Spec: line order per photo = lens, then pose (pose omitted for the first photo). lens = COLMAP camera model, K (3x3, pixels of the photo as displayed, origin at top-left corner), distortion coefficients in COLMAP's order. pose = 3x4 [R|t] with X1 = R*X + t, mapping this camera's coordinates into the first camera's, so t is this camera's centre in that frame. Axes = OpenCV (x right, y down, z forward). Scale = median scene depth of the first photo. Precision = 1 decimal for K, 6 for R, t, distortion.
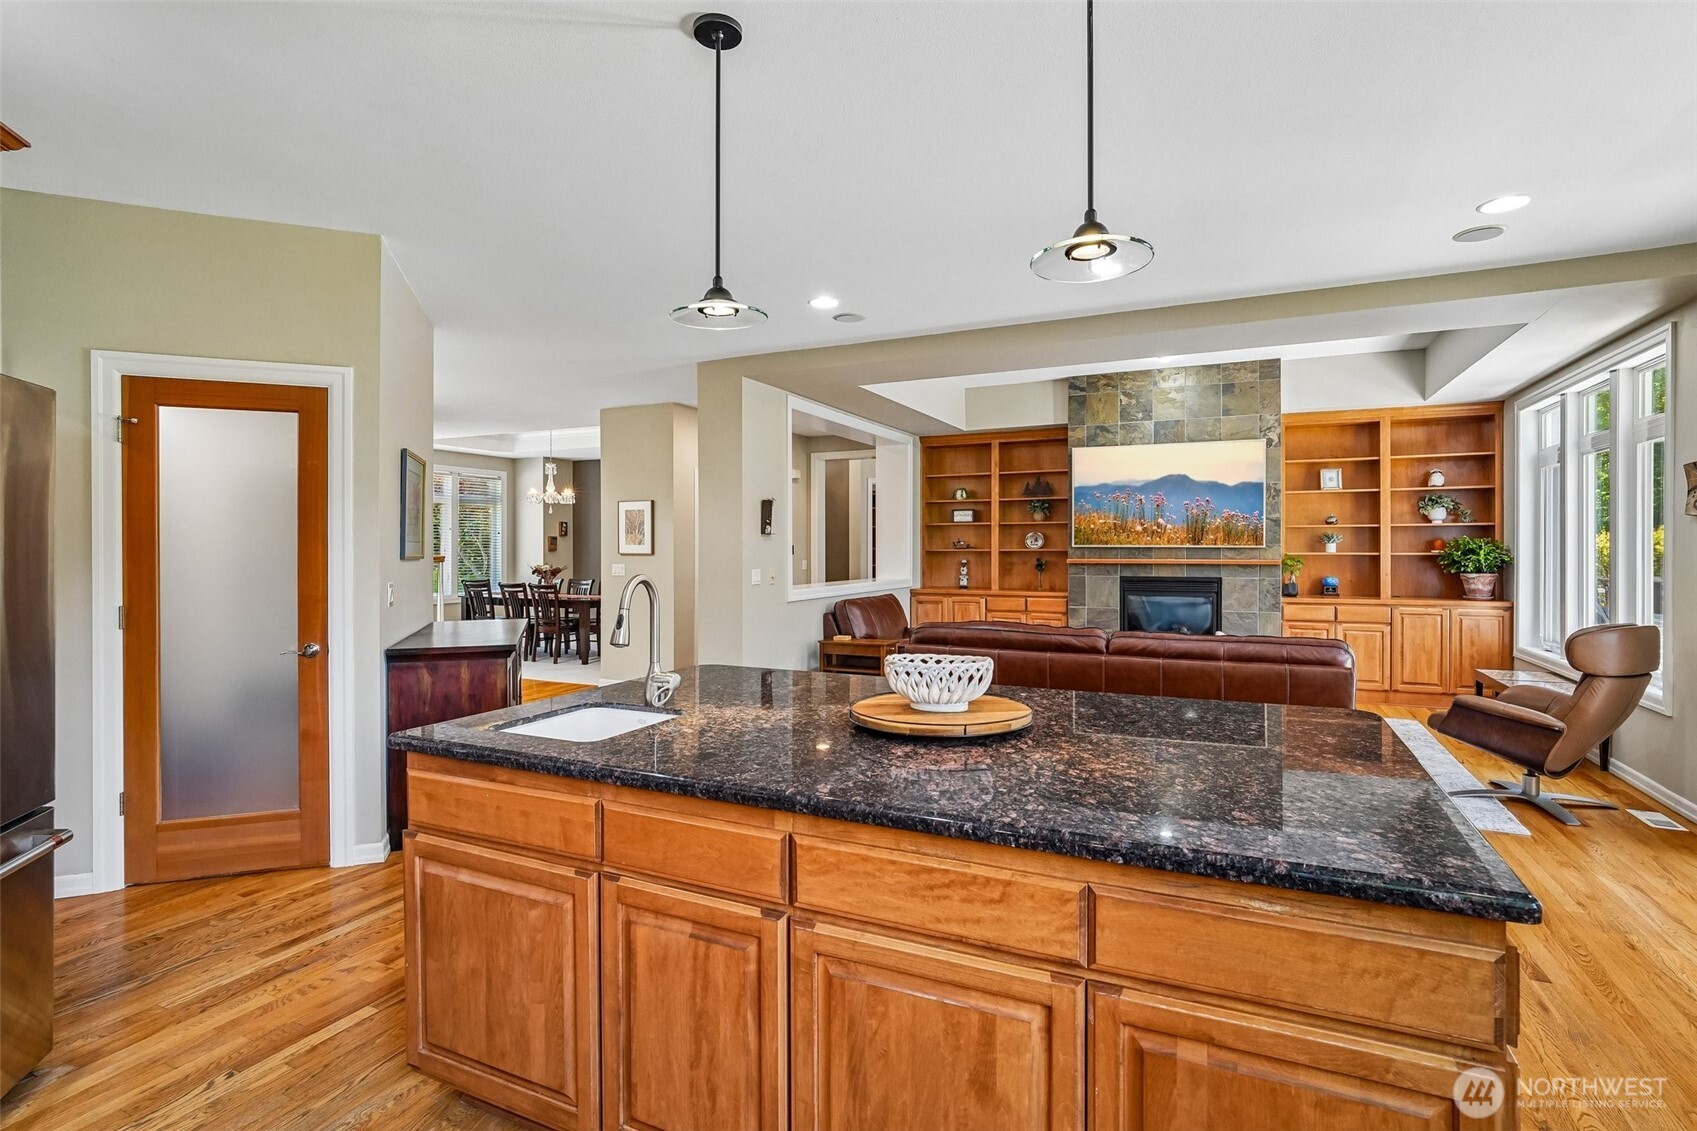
lens RADIAL K [[823.0, 0, 848.9], [0, 823.0, 558.5], [0, 0, 1]] dist [-0.006031, 0.004949]
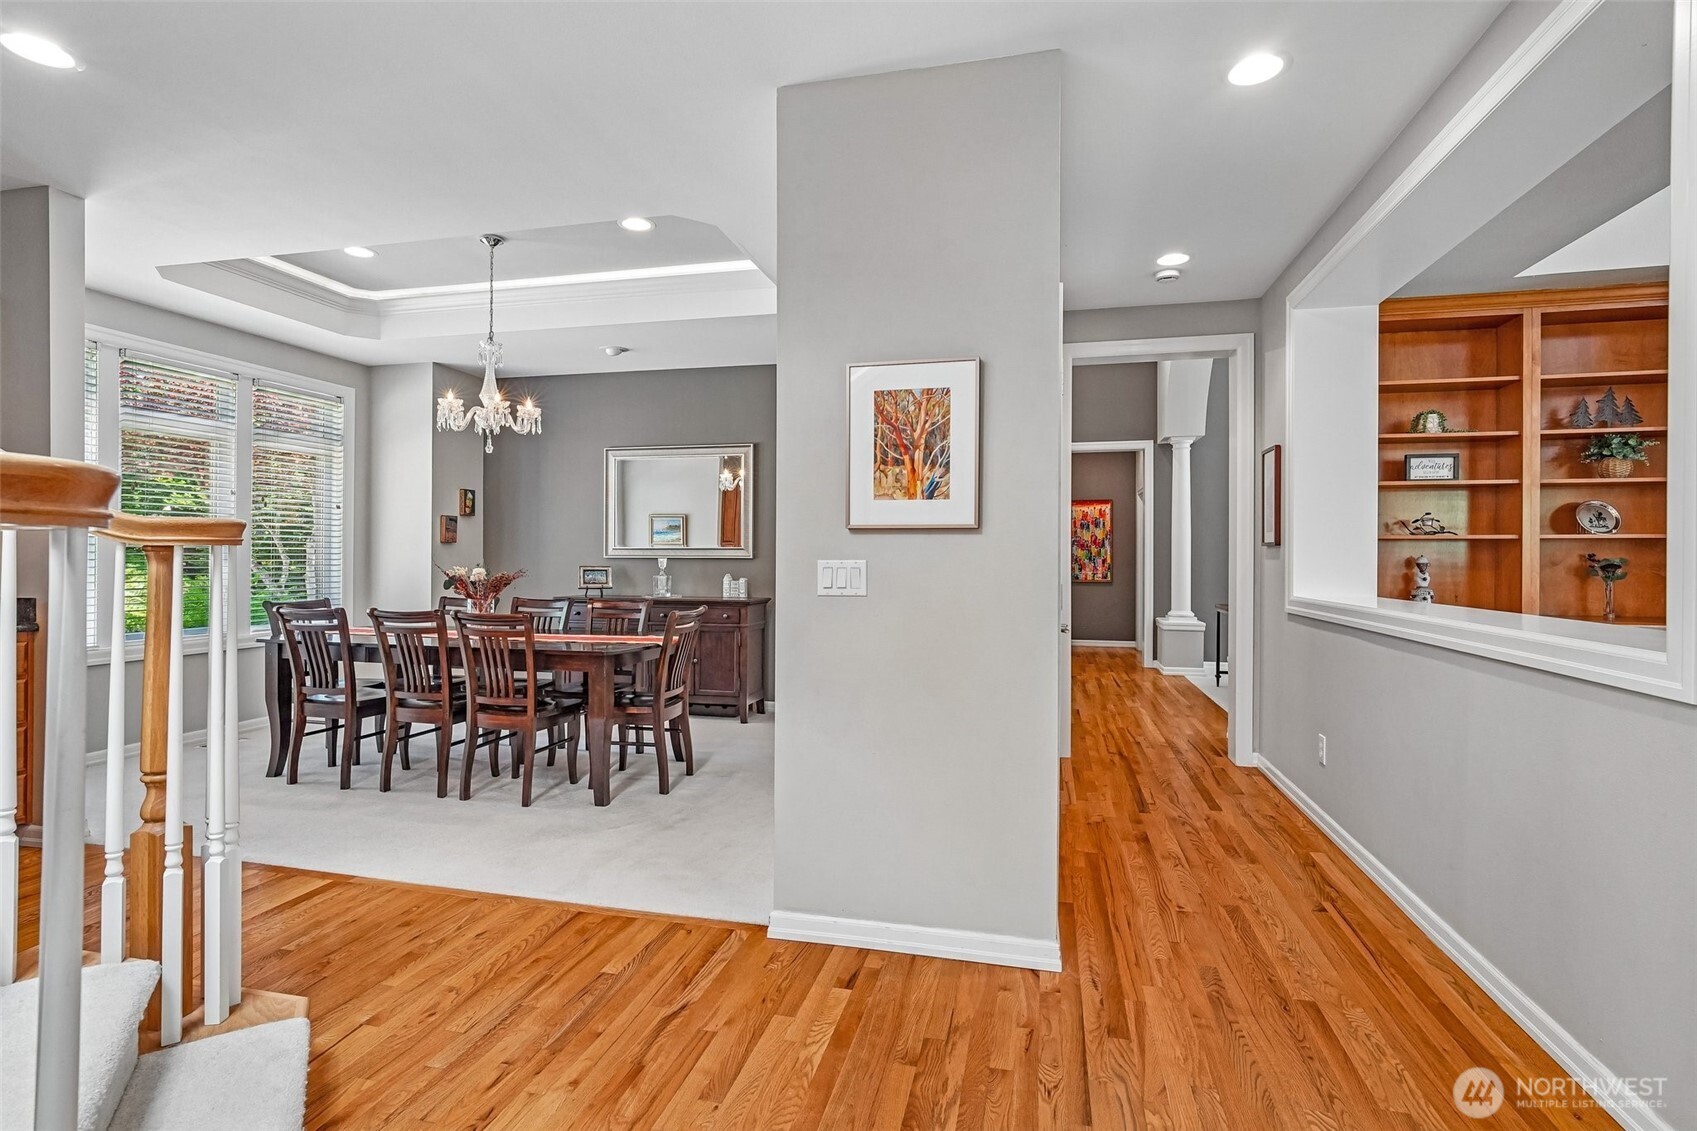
lens RADIAL K [[823.0, 0, 853.4], [0, 823.0, 558.9], [0, 0, 1]] dist [-0.006031, 0.004949]
pose [[0.977215, 0.004744, 0.212200, -0.364057], [-0.002255, 0.999926, -0.011966, 0.011280], [-0.212241, 0.011215, 0.977153, 0.714672]]
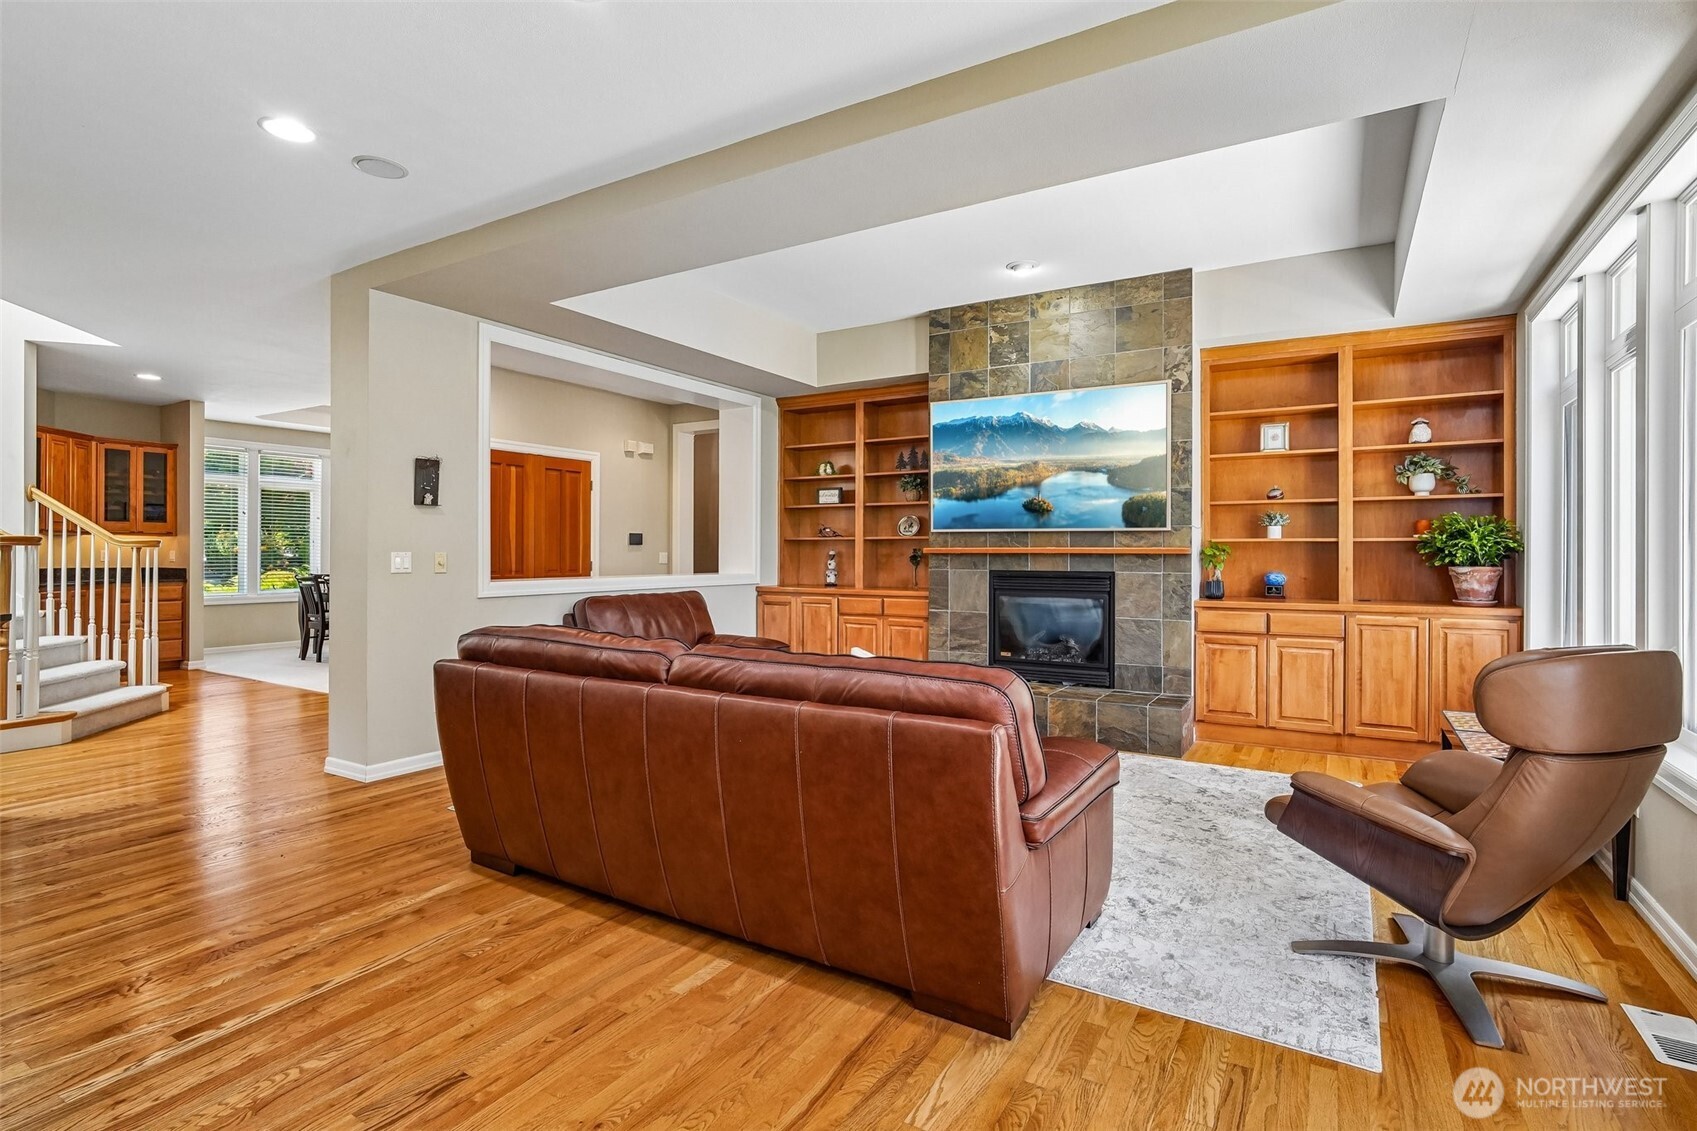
lens RADIAL K [[823.0, 0, 844.1], [0, 823.0, 560.7], [0, 0, 1]] dist [-0.006031, 0.004949]
pose [[0.994726, 0.005498, -0.102418, 0.284497], [-0.005855, 0.999978, -0.003189, 0.016642], [0.102398, 0.003772, 0.994736, 0.241809]]
